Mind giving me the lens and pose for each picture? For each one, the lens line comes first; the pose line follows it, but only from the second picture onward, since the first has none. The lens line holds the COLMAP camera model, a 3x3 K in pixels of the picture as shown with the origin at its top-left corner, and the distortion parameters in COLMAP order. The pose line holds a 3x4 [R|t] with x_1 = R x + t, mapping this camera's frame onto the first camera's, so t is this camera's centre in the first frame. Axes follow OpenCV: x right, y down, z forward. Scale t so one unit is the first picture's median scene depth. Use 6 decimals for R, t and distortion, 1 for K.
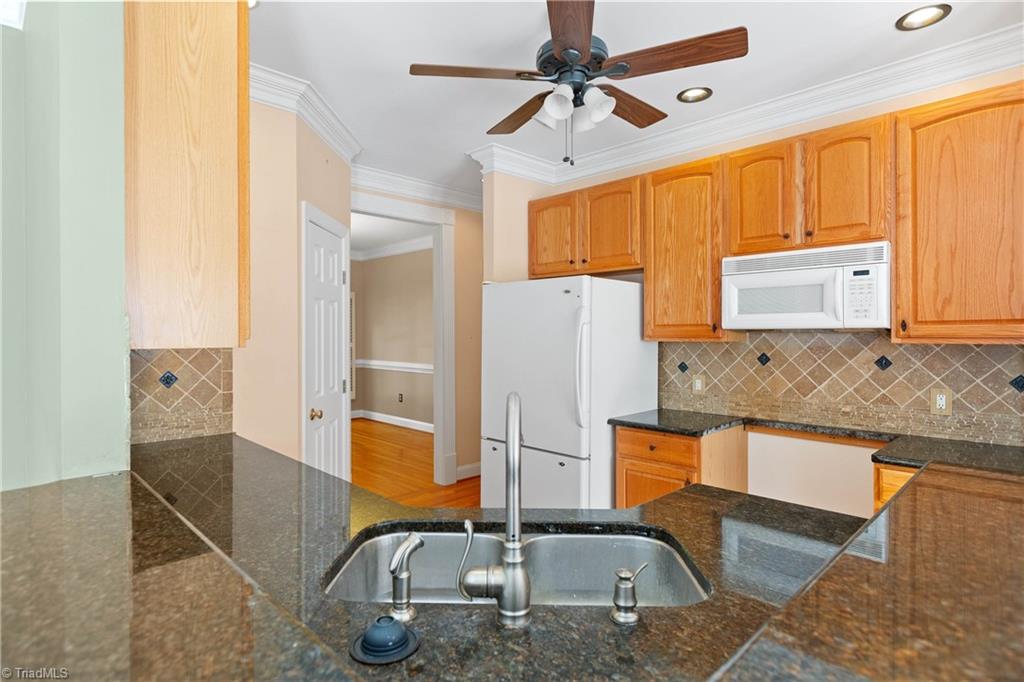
lens RADIAL K [[536.7, 0, 513.1], [0, 536.7, 338.1], [0, 0, 1]] dist [0.001216, -0.002460]
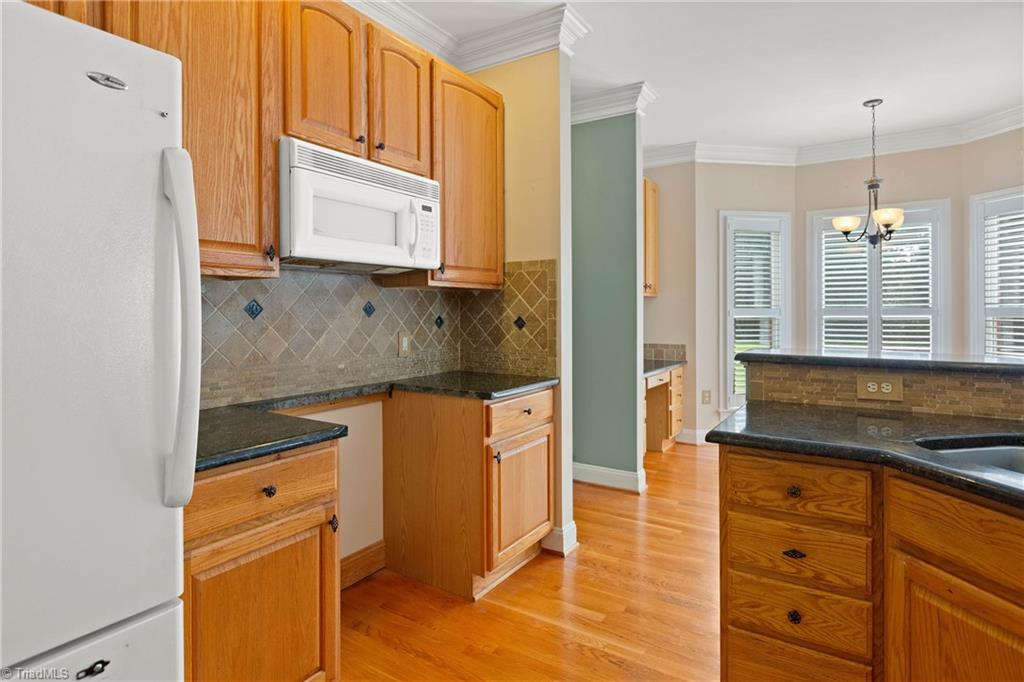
lens RADIAL K [[553.5, 0, 492.7], [0, 553.5, 313.3], [0, 0, 1]] dist [-0.000704, 0.001313]
pose [[-0.201597, -0.002198, 0.979466, -0.271676], [0.012097, 0.999916, 0.004734, 0.049240], [-0.979394, 0.012803, -0.201553, 0.940854]]
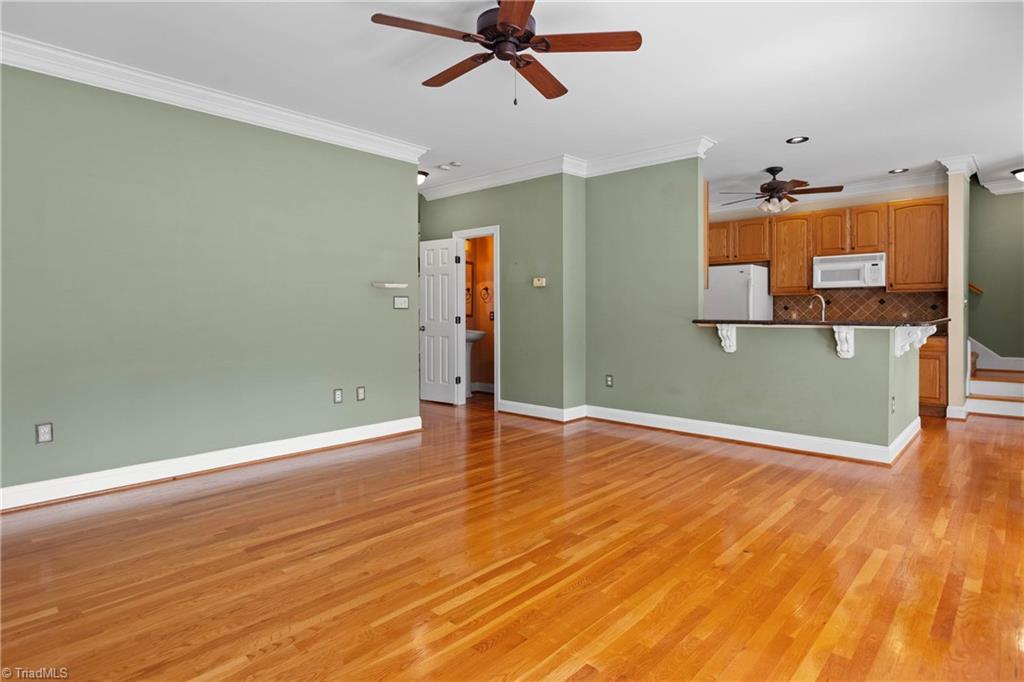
lens RADIAL K [[553.5, 0, 513.7], [0, 553.5, 320.0], [0, 0, 1]] dist [-0.000704, 0.001313]
pose [[0.998551, -0.005028, 0.053586, -1.050728], [0.004563, 0.999951, 0.008811, 0.095440], [-0.053628, -0.008553, 0.998524, -1.337192]]
